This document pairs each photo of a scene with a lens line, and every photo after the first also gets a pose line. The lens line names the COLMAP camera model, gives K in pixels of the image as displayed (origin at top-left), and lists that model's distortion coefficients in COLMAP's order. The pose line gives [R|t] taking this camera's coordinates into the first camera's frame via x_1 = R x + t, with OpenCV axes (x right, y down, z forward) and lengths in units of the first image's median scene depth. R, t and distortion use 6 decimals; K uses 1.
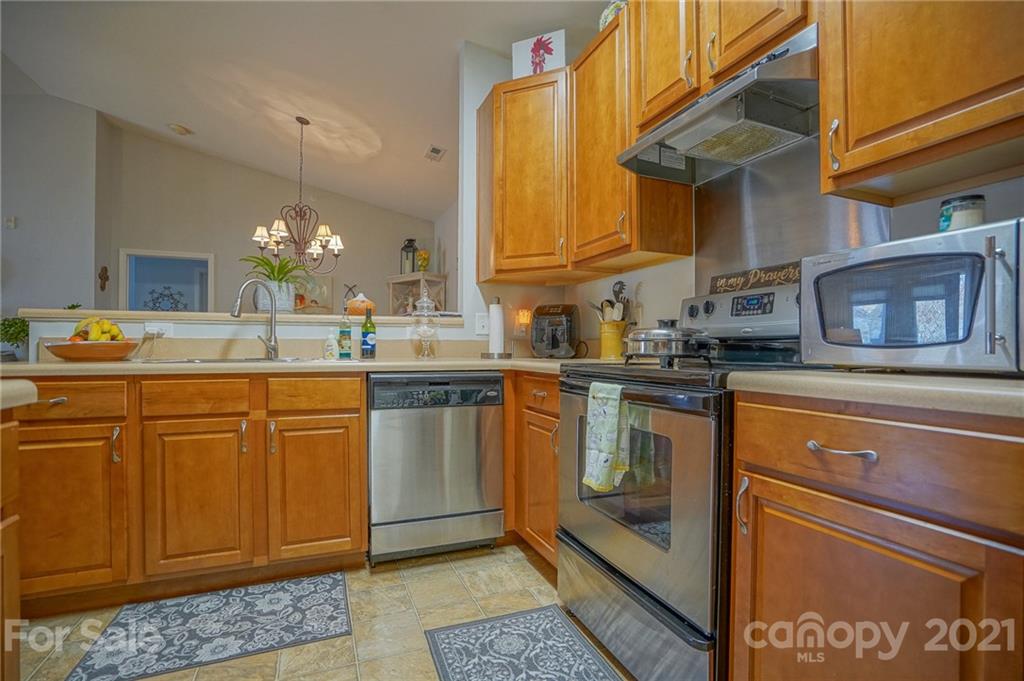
lens RADIAL K [[474.7, 0, 515.5], [0, 474.7, 347.5], [0, 0, 1]] dist [-0.055036, 0.019818]
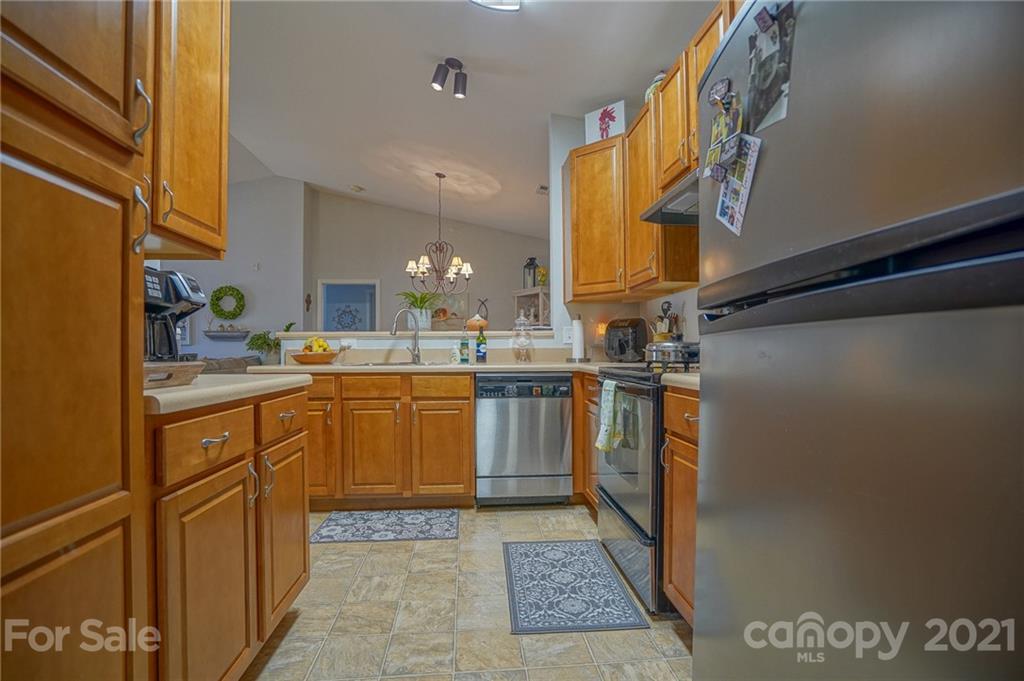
lens RADIAL K [[474.7, 0, 515.1], [0, 474.7, 347.4], [0, 0, 1]] dist [-0.055036, 0.019818]
pose [[0.956167, -0.007466, -0.292727, 0.245087], [0.006510, 0.999970, -0.004238, -0.018256], [0.292750, 0.002146, 0.956187, -0.378959]]
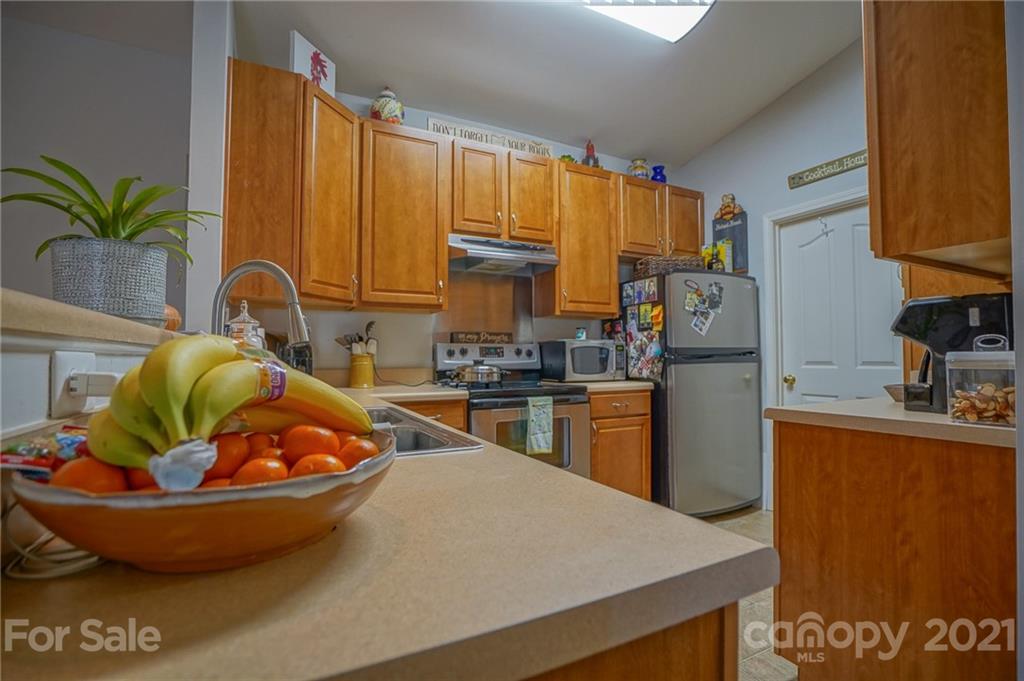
lens RADIAL K [[474.7, 0, 509.4], [0, 474.7, 346.5], [0, 0, 1]] dist [-0.055036, 0.019818]
pose [[-0.081667, 0.020498, 0.996449, -1.202667], [0.000738, 0.999789, -0.020506, -0.062712], [-0.996659, -0.000939, -0.081665, 0.913169]]
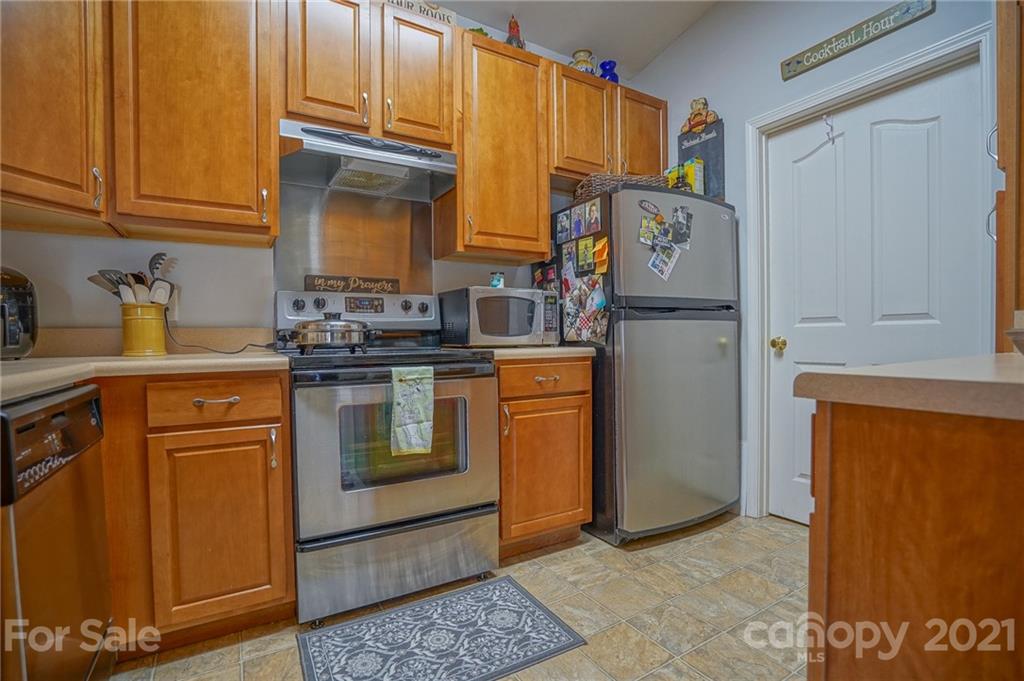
lens RADIAL K [[474.7, 0, 508.8], [0, 474.7, 344.6], [0, 0, 1]] dist [-0.055036, 0.019818]
pose [[-0.147800, -0.016817, 0.988874, -0.738502], [0.006709, 0.999815, 0.018005, -0.000630], [-0.988995, 0.009296, -0.147660, 0.669525]]
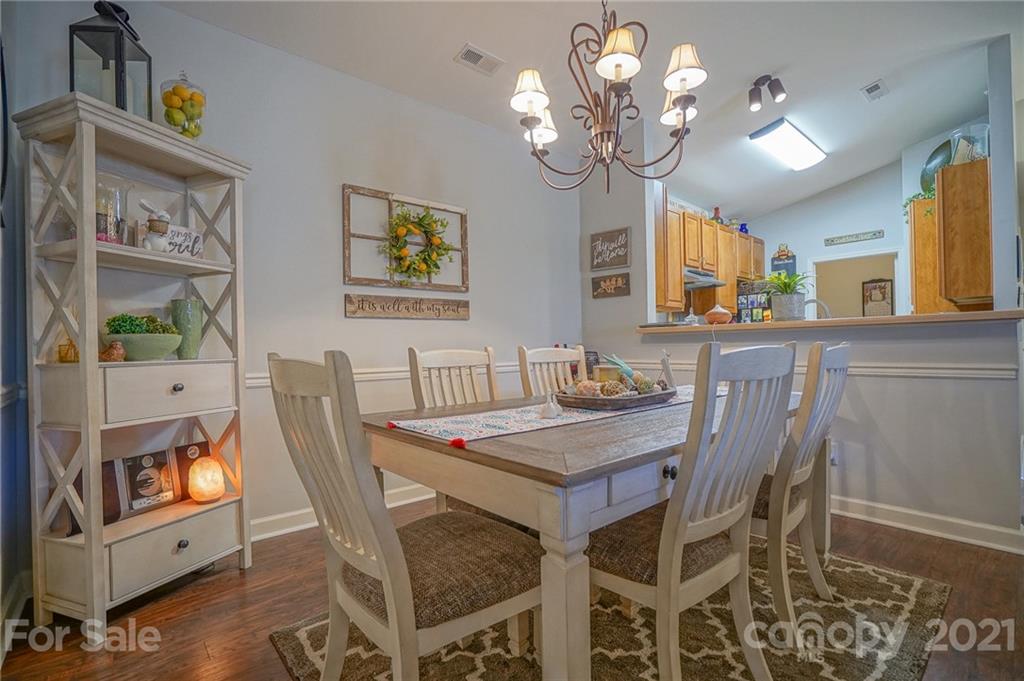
lens RADIAL K [[474.7, 0, 514.9], [0, 474.7, 335.6], [0, 0, 1]] dist [-0.055036, 0.019818]
pose [[-0.325300, 0.029537, 0.945149, -1.804598], [0.009857, 0.999564, -0.027844, -0.015014], [-0.945559, 0.000259, -0.325449, 2.627761]]
